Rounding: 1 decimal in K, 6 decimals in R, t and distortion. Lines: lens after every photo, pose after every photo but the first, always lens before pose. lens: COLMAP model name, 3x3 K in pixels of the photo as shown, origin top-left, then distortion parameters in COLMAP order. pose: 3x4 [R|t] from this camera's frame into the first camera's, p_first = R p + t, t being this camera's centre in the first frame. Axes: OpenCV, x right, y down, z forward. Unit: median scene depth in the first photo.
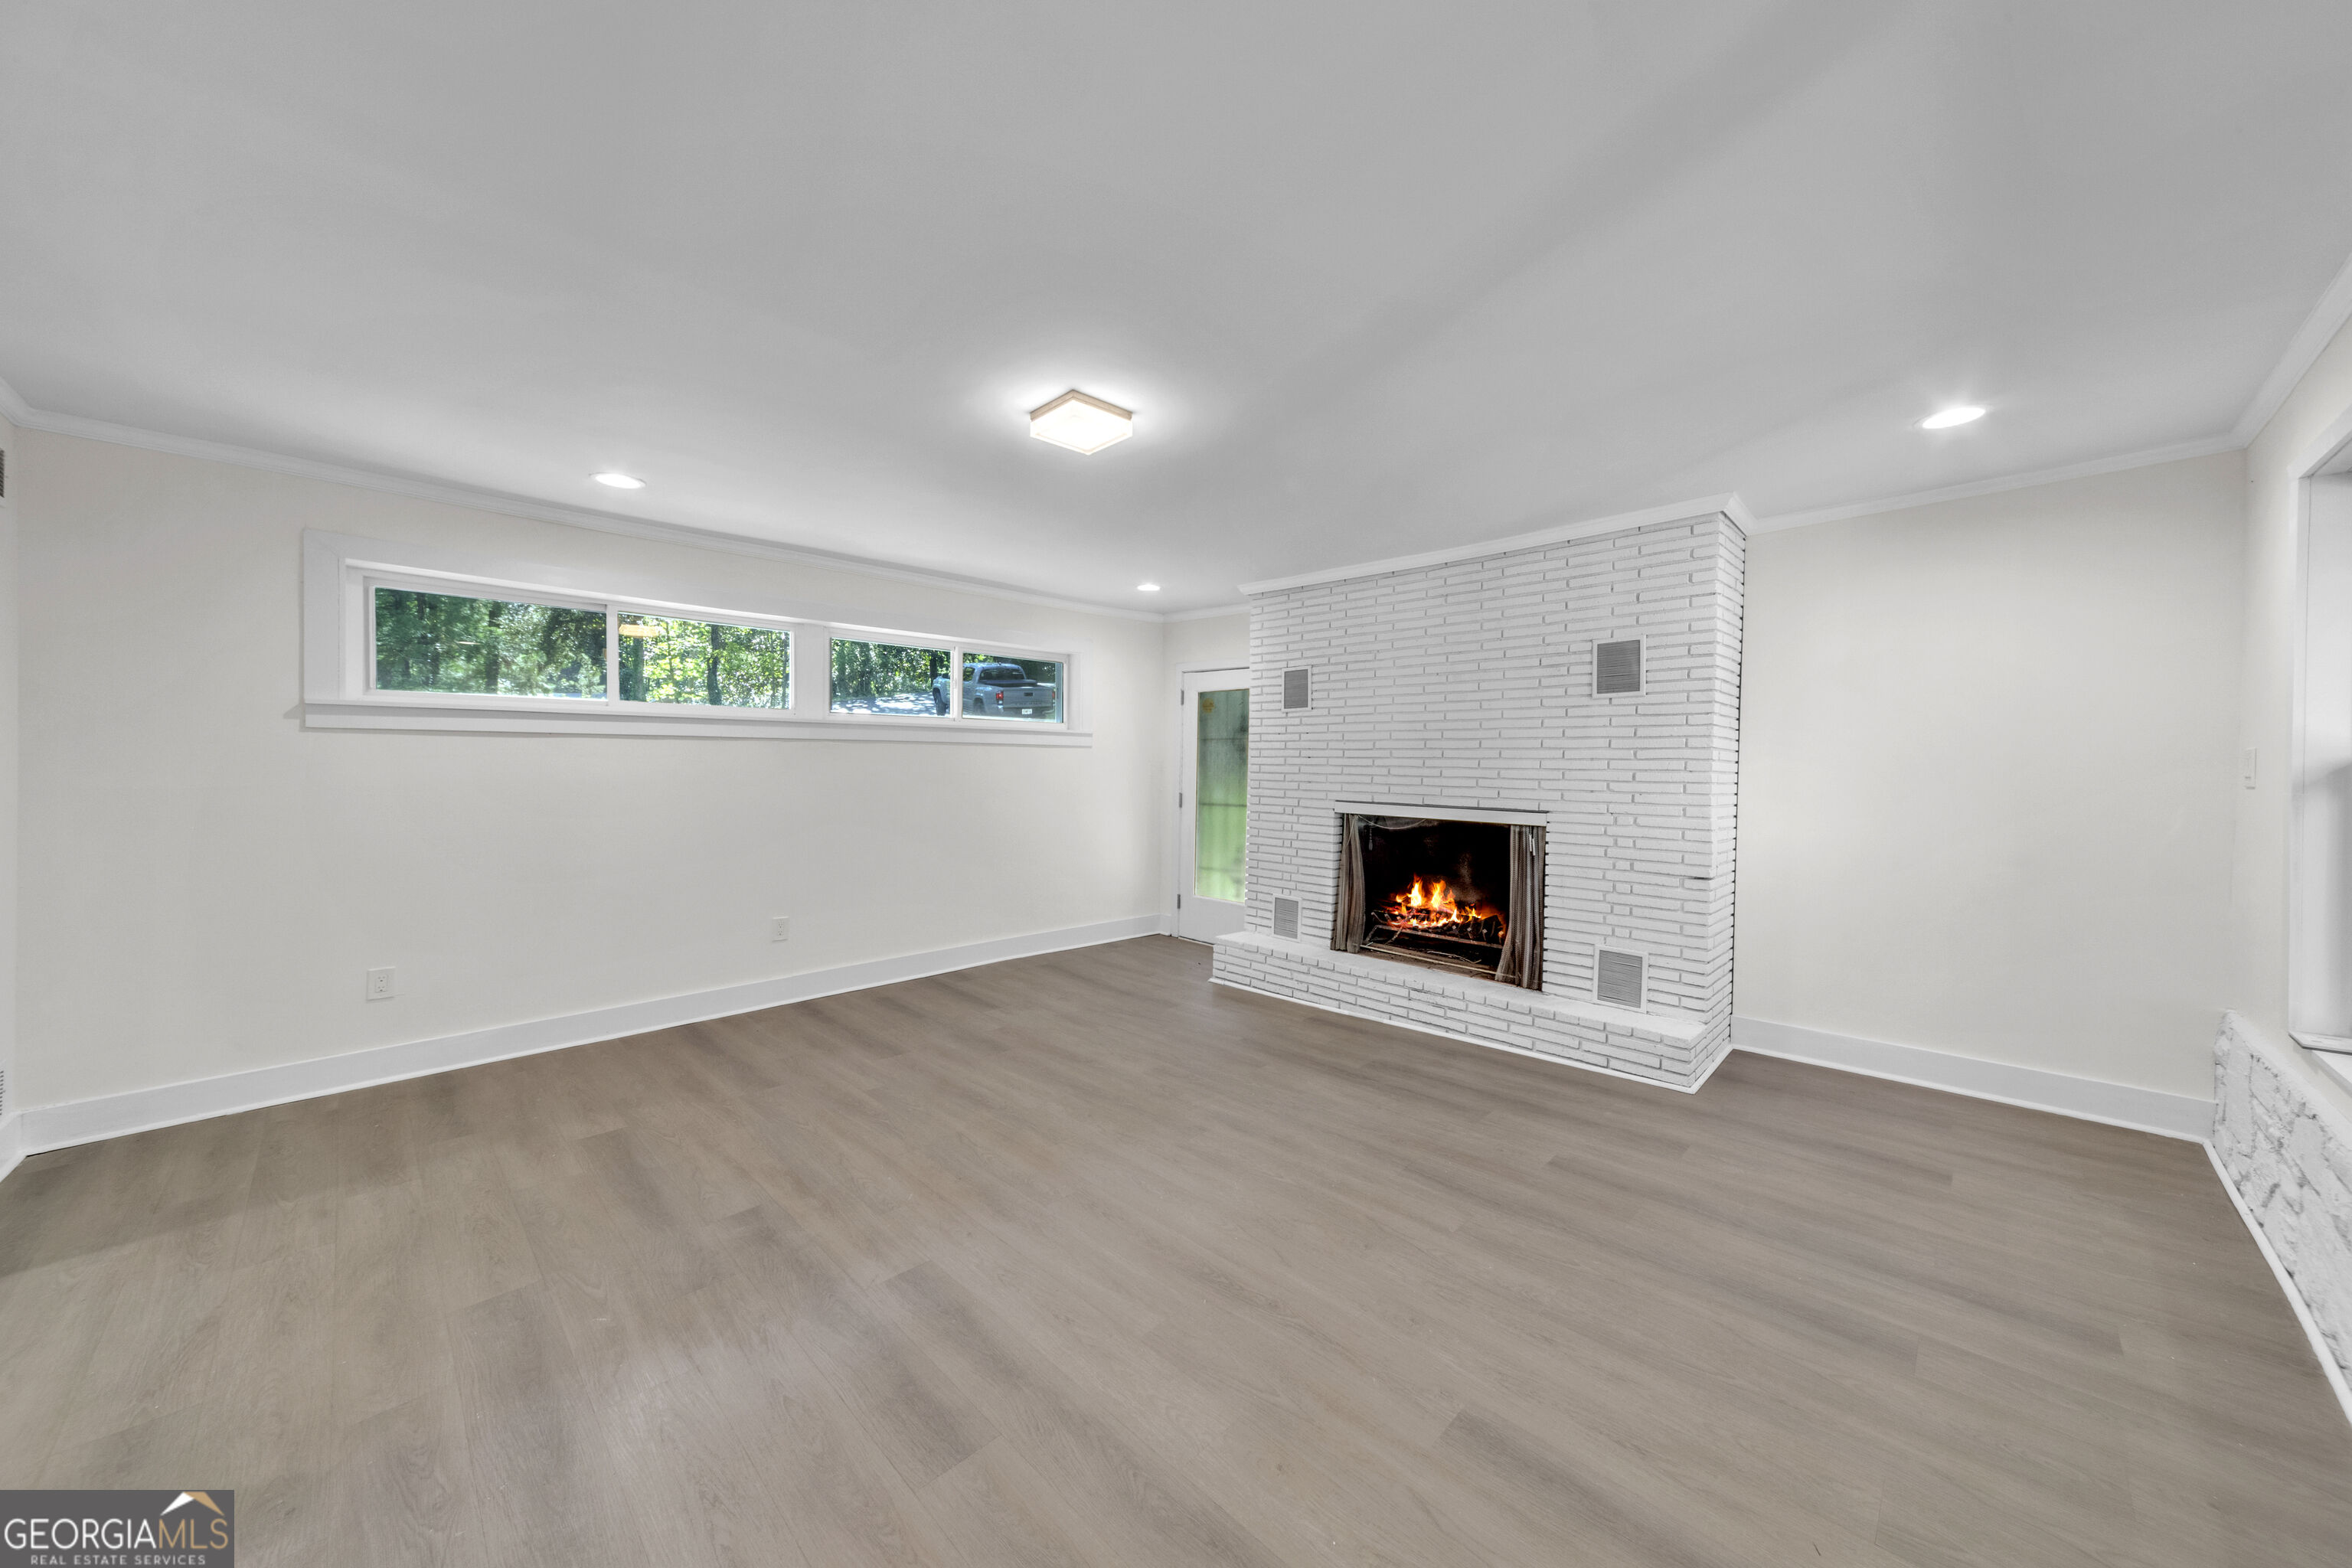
lens RADIAL K [[816.0, 0, 1182.4], [0, 816.0, 779.1], [0, 0, 1]] dist [0.009076, -0.000279]
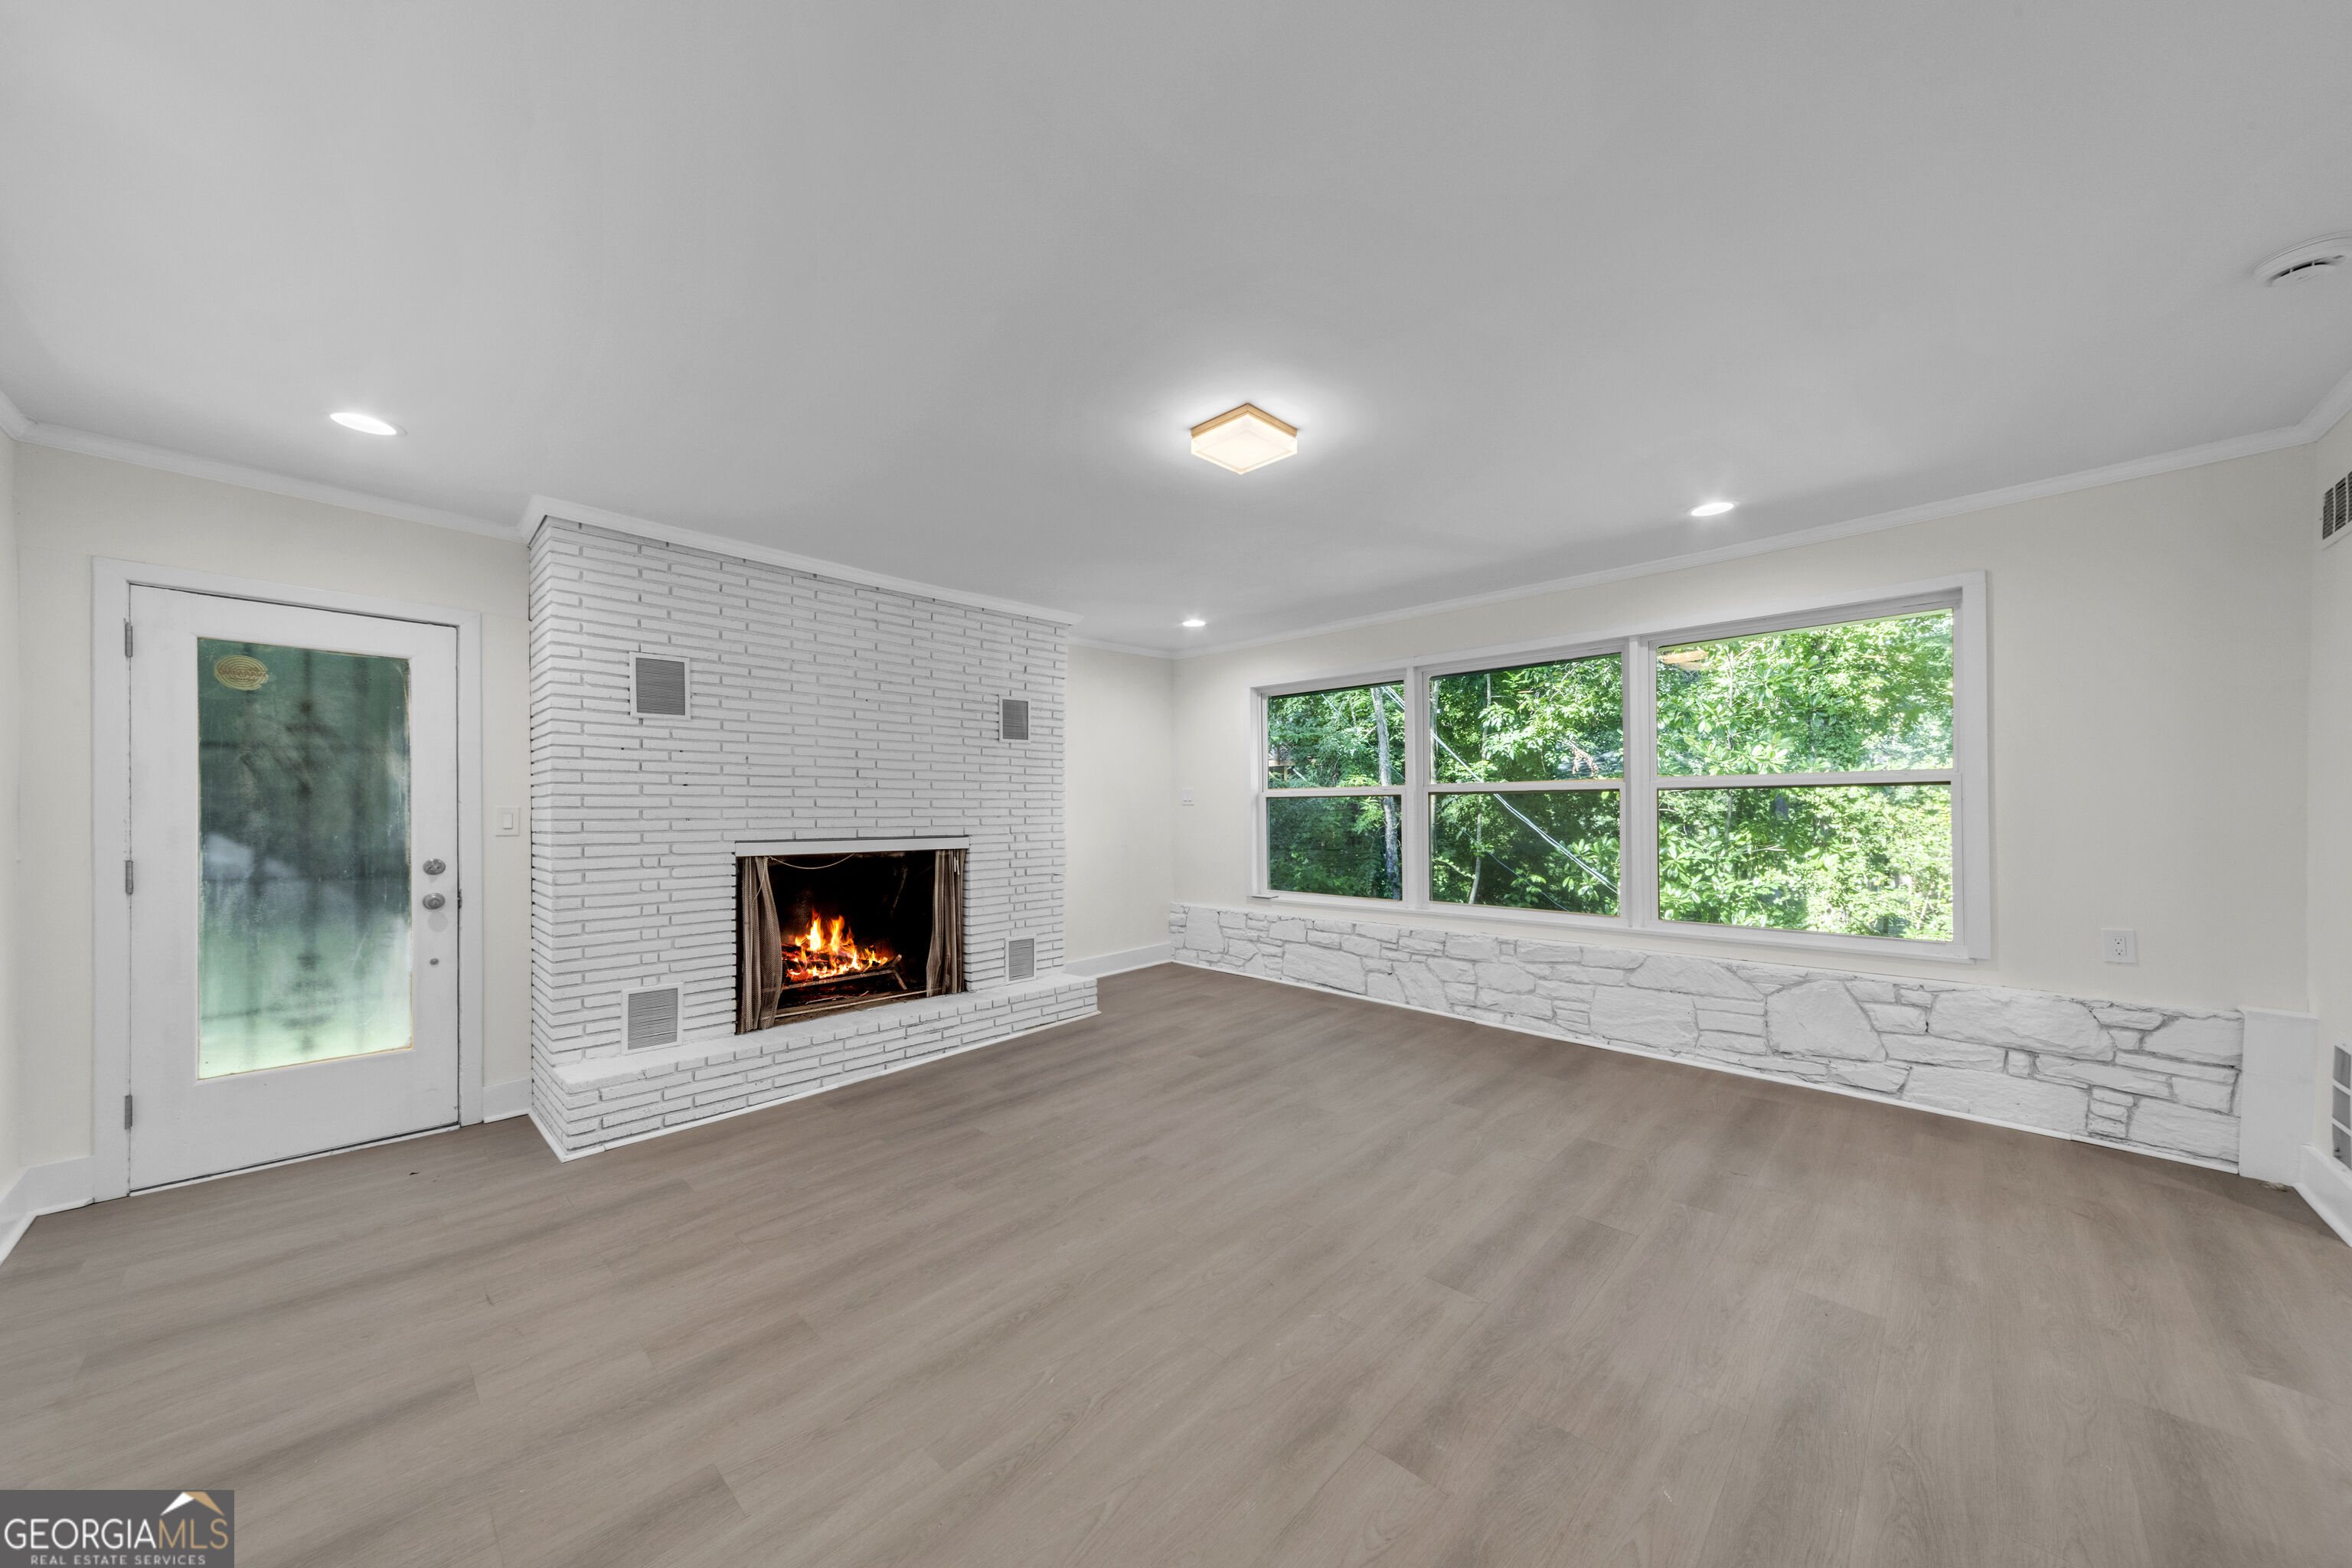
lens RADIAL K [[816.0, 0, 1184.3], [0, 816.0, 805.1], [0, 0, 1]] dist [0.009076, -0.000279]
pose [[-0.018800, -0.010528, 0.999768, -0.711234], [0.019413, 0.999752, 0.010893, -0.009743], [-0.999635, 0.019613, -0.018591, 0.704701]]
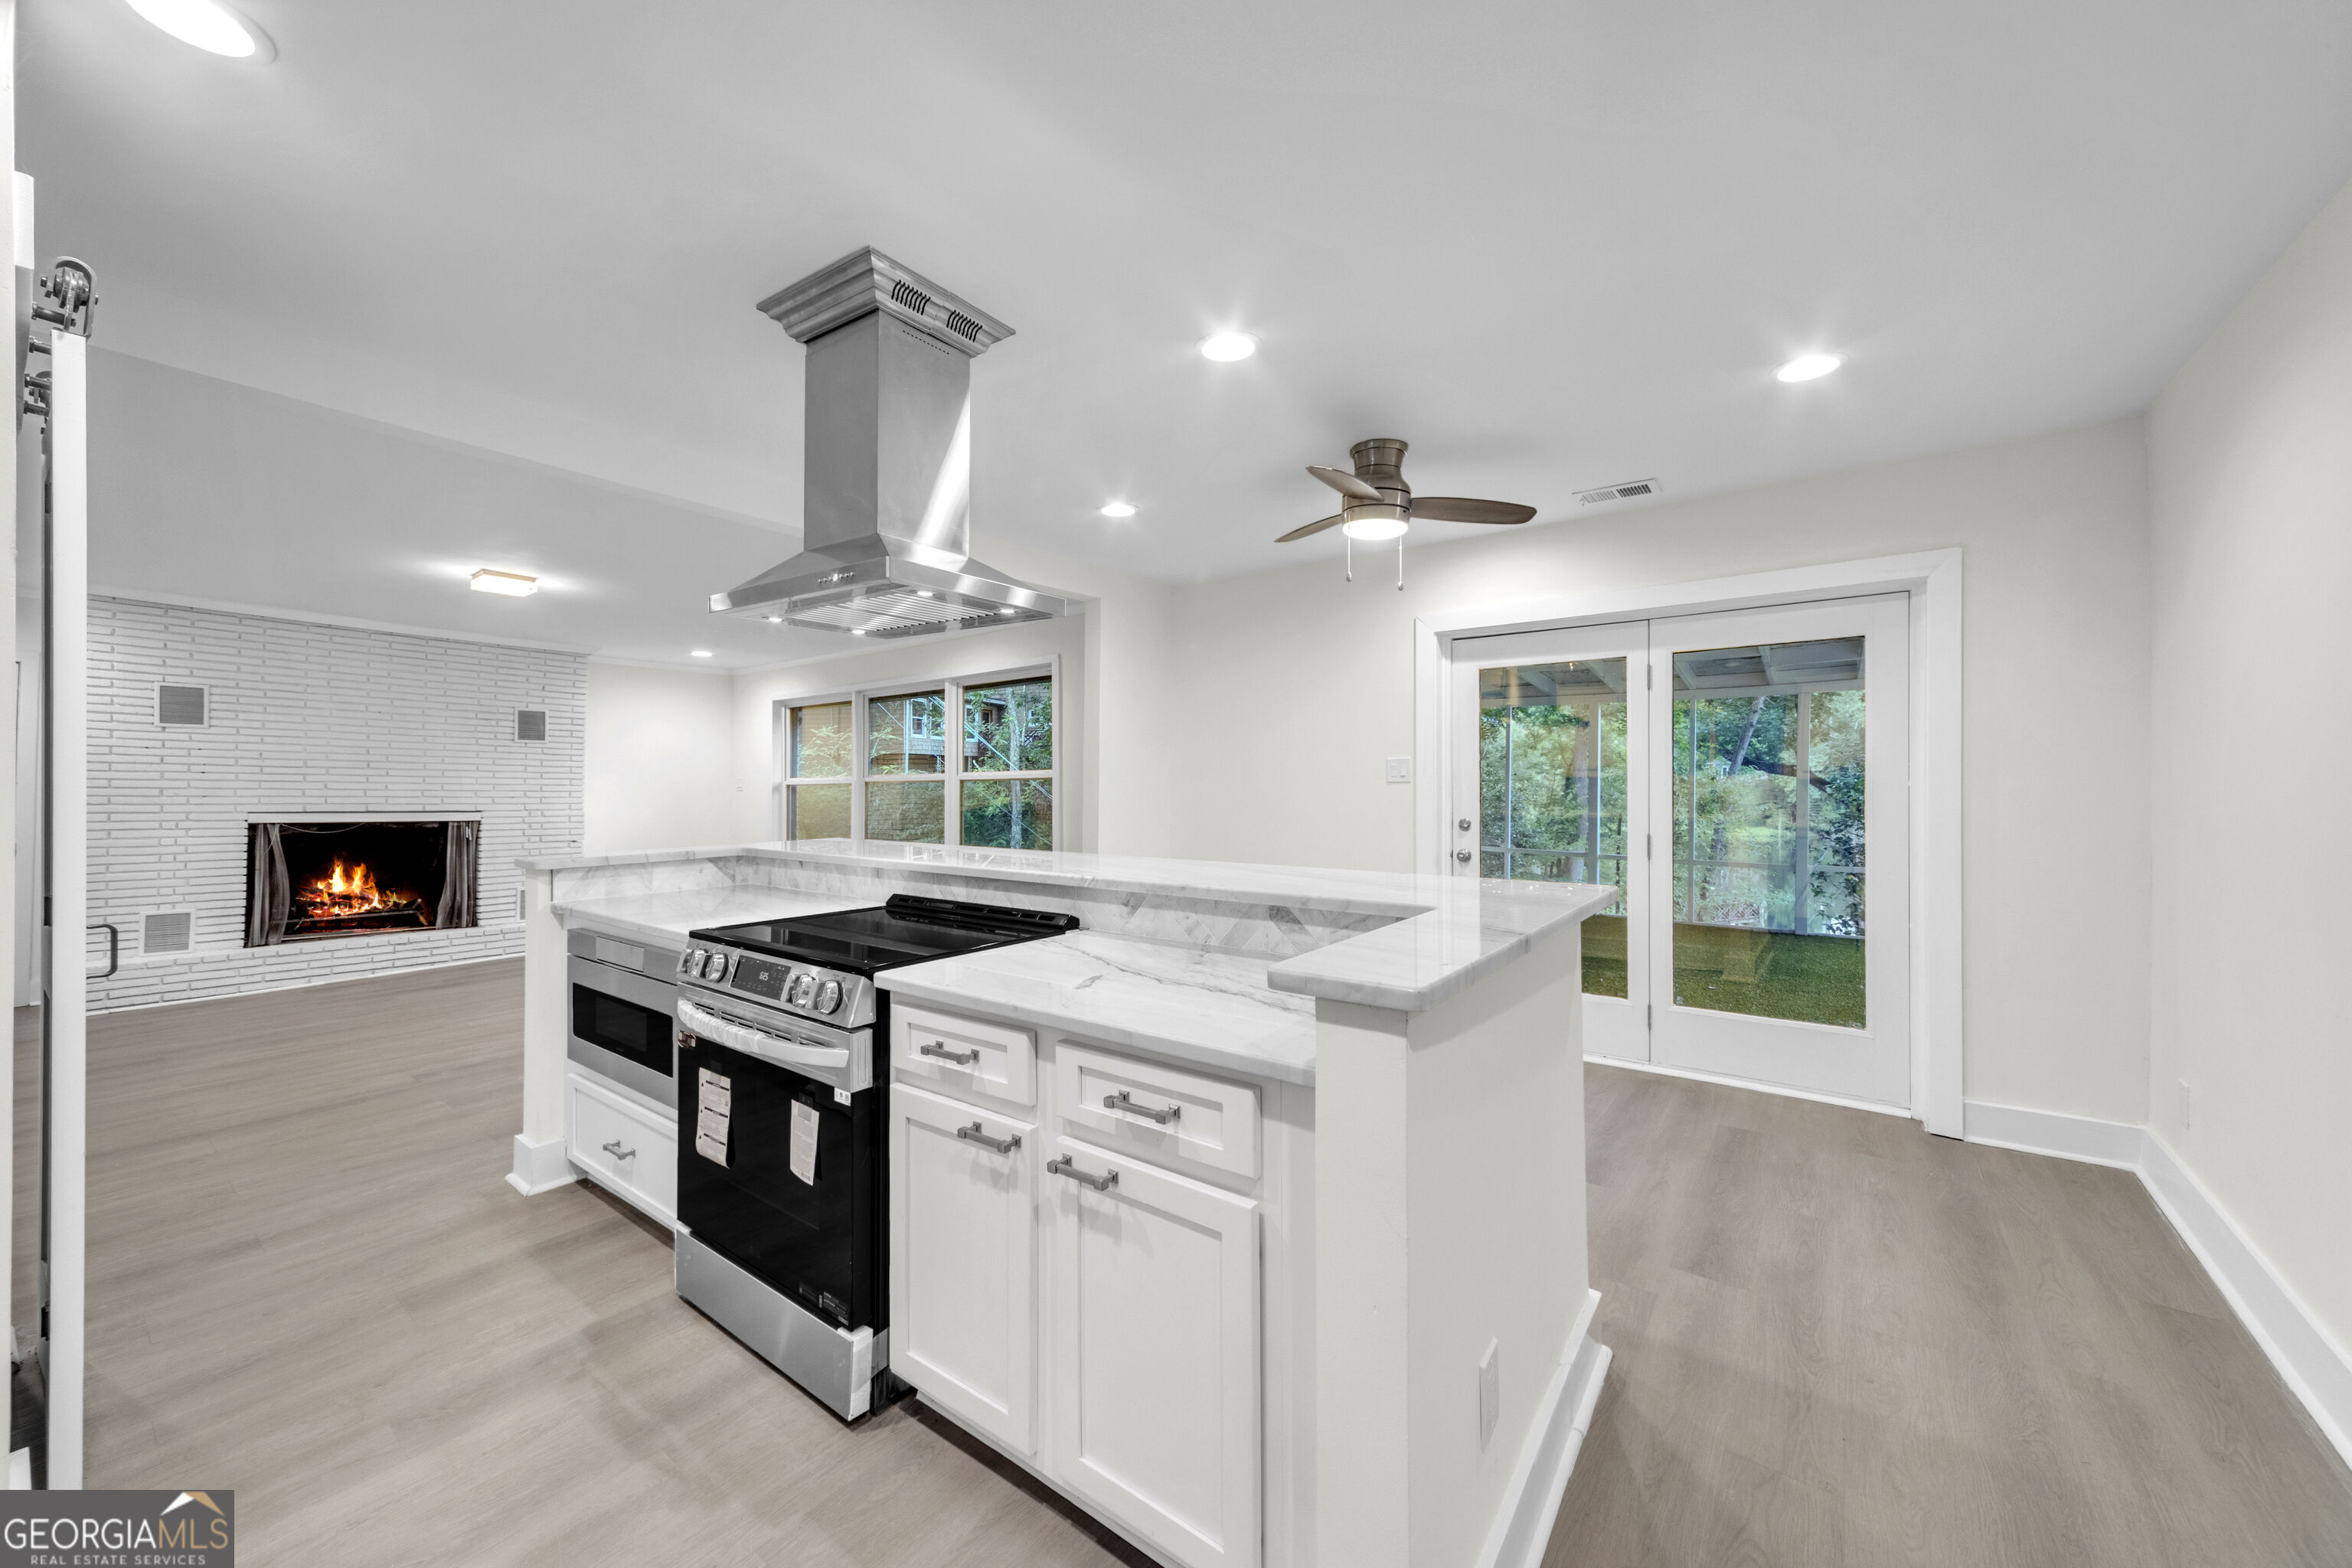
lens RADIAL K [[861.5, 0, 1175.6], [0, 861.5, 777.5], [0, 0, 1]] dist [0.005780, 0.000154]
pose [[-0.132476, 0.007633, 0.991157, -1.368065], [0.012024, 0.999909, -0.006093, 0.001692], [-0.991113, 0.011110, -0.132556, -0.106690]]
